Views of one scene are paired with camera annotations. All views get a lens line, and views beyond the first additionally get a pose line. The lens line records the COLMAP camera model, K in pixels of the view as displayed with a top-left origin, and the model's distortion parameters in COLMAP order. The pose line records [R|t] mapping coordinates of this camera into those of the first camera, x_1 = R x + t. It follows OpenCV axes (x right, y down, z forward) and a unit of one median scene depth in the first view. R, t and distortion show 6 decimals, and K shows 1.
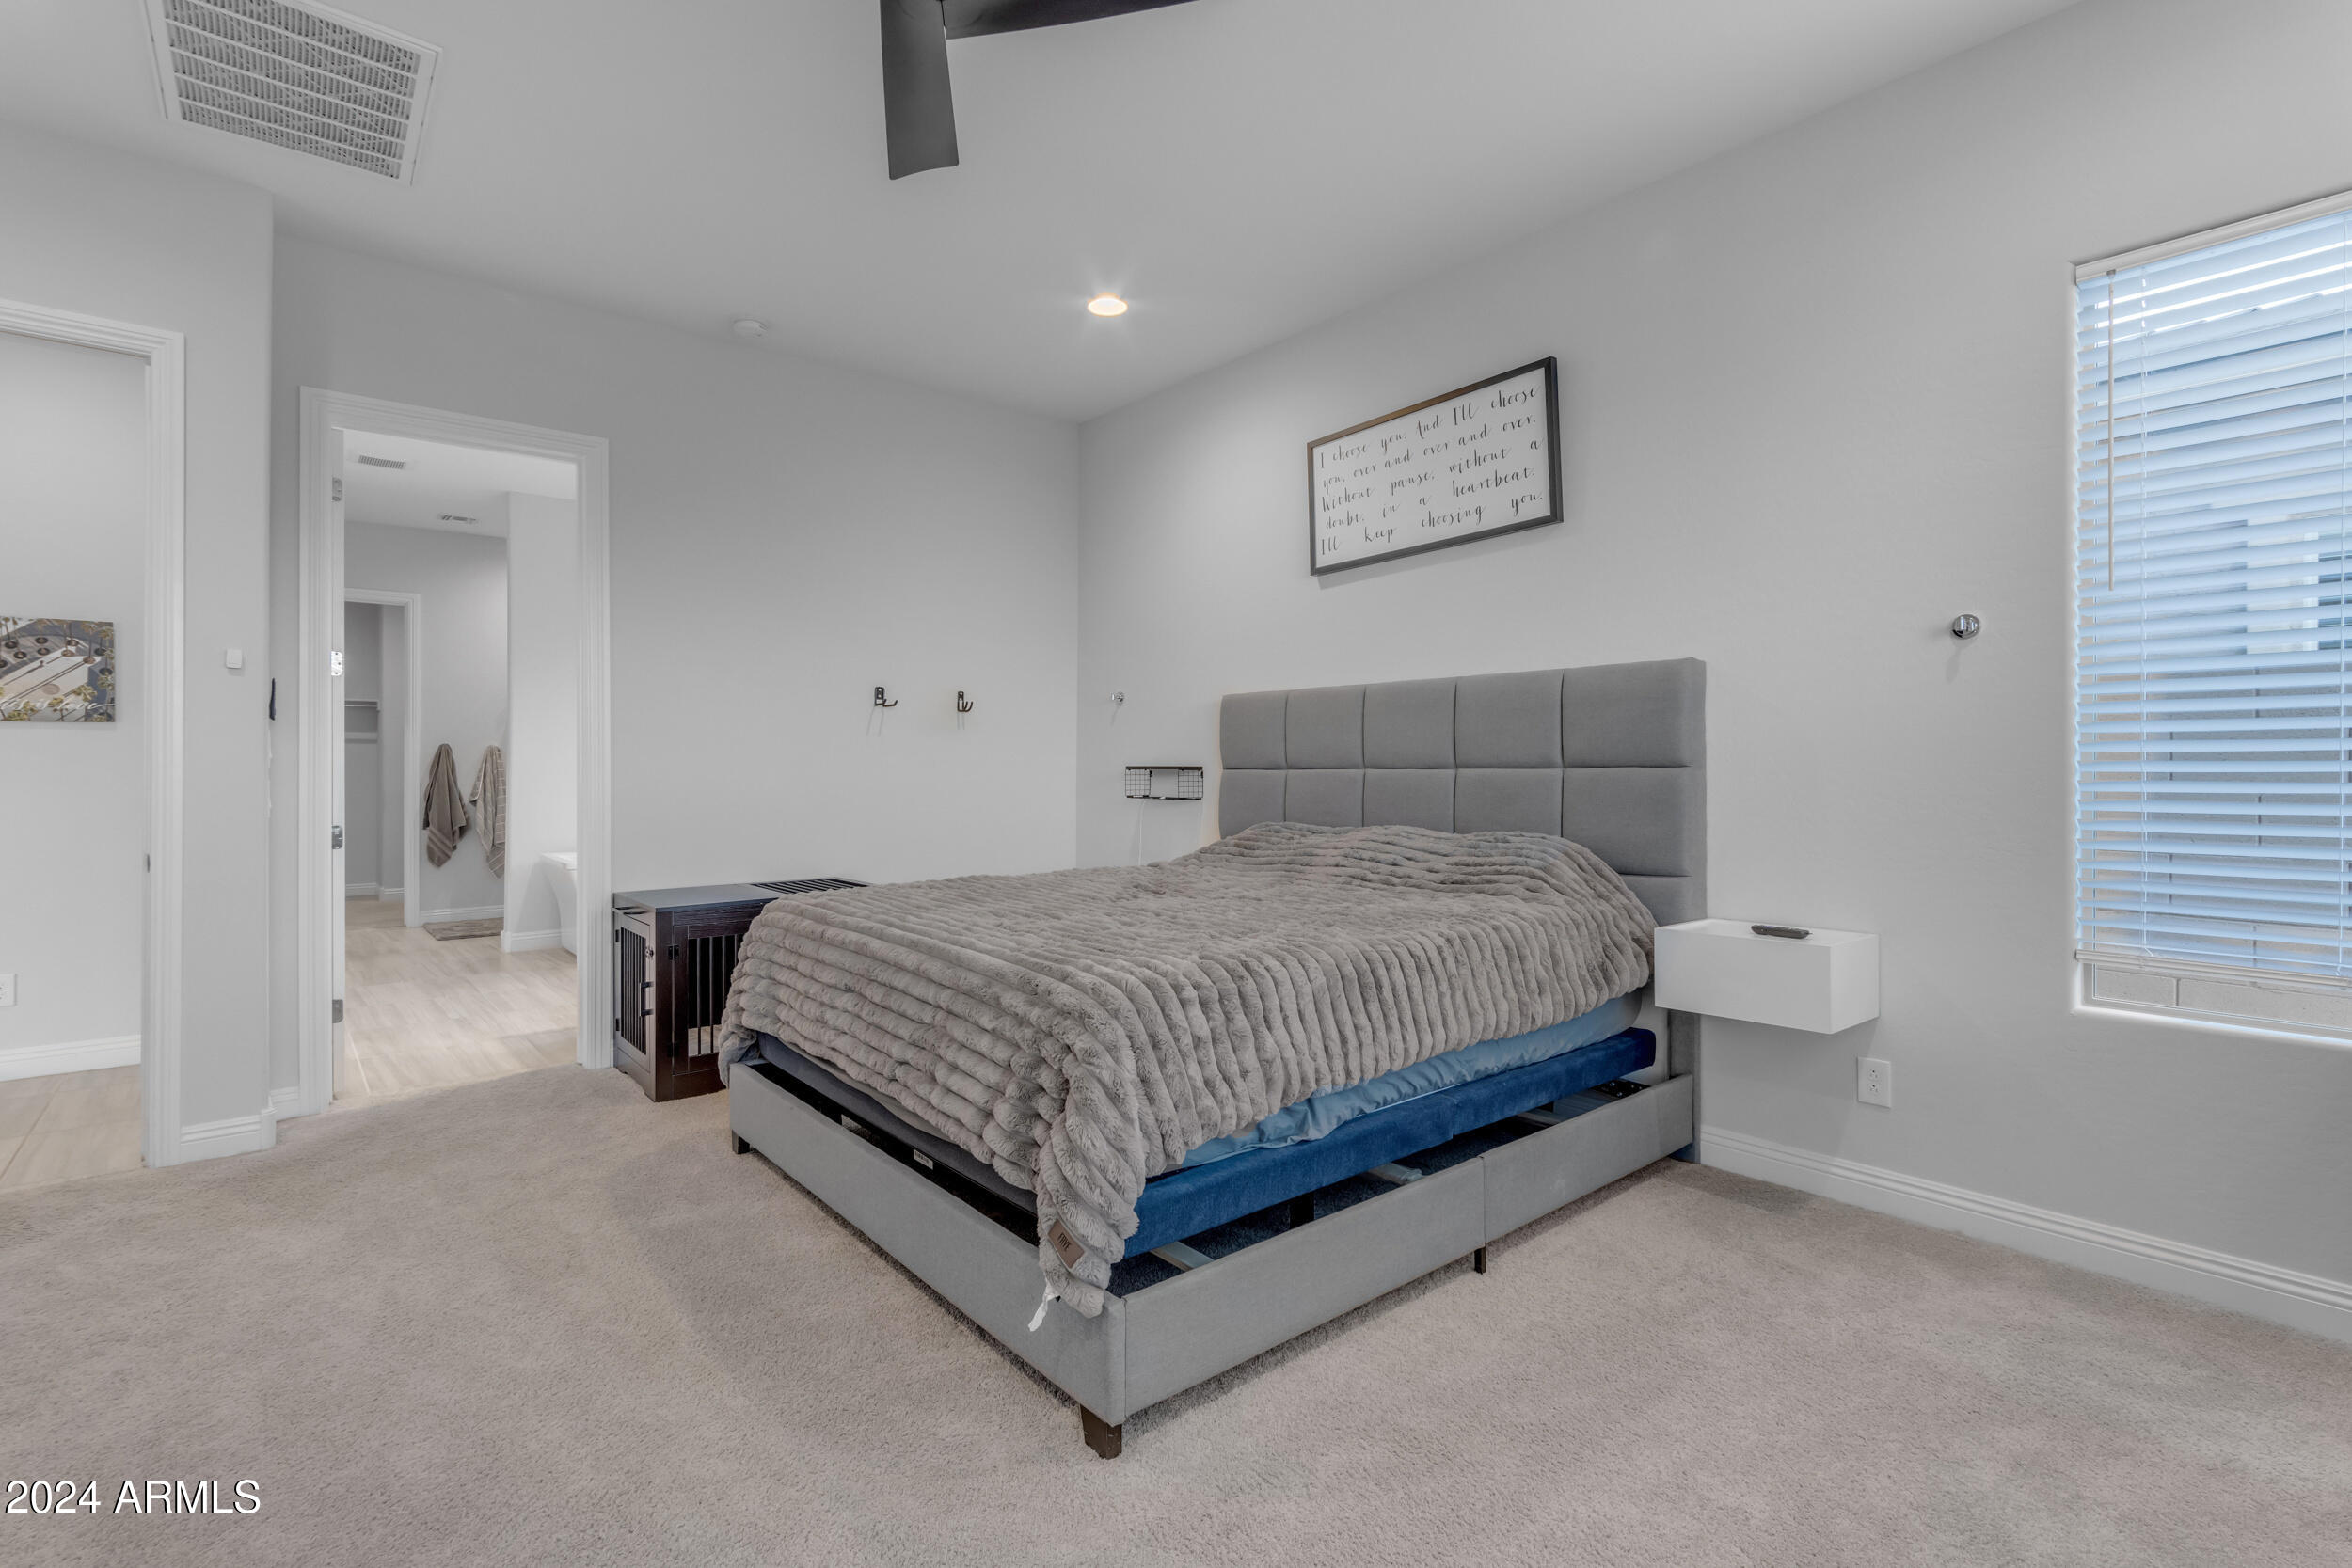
lens RADIAL K [[1076.0, 0, 1176.0], [0, 1076.0, 784.0], [0, 0, 1]] dist [0.003875, 0.006969]
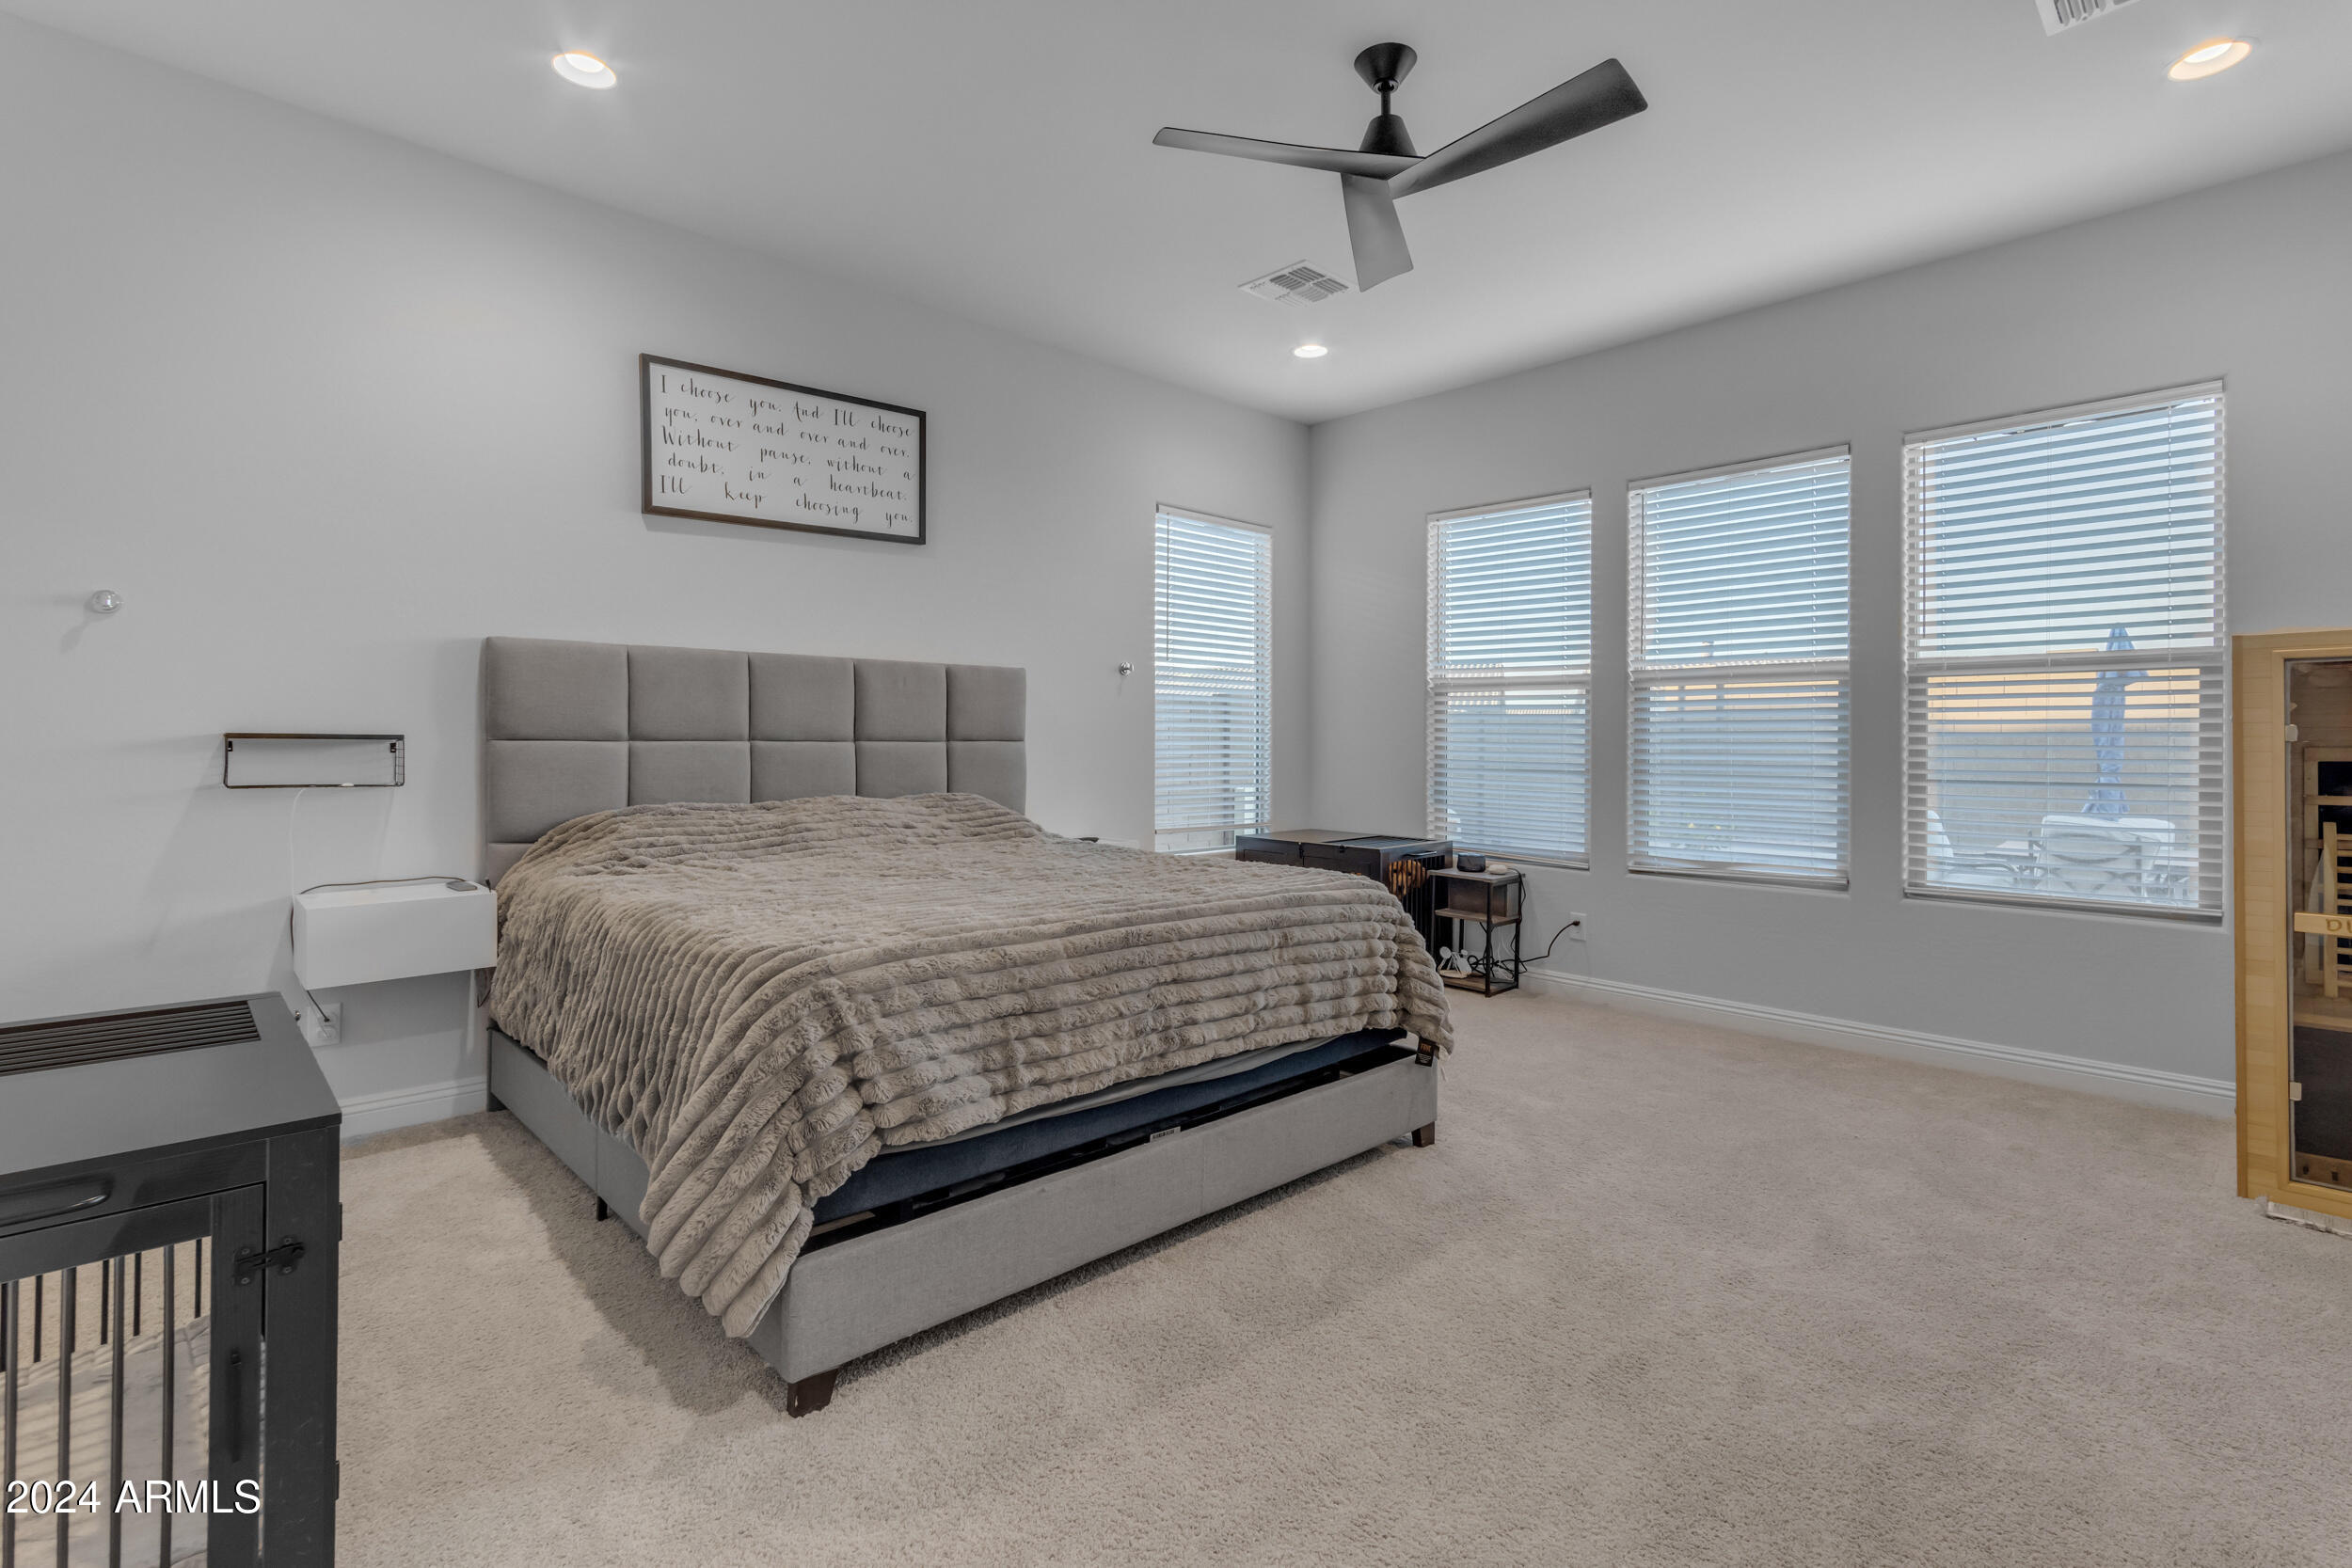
lens RADIAL K [[1076.0, 0, 1176.0], [0, 1076.0, 784.0], [0, 0, 1]] dist [0.003875, 0.006969]
pose [[-0.050202, -0.037520, 0.998034, -0.807652], [0.011523, 0.999206, 0.038144, -0.007876], [-0.998673, 0.013416, -0.049730, 0.675142]]
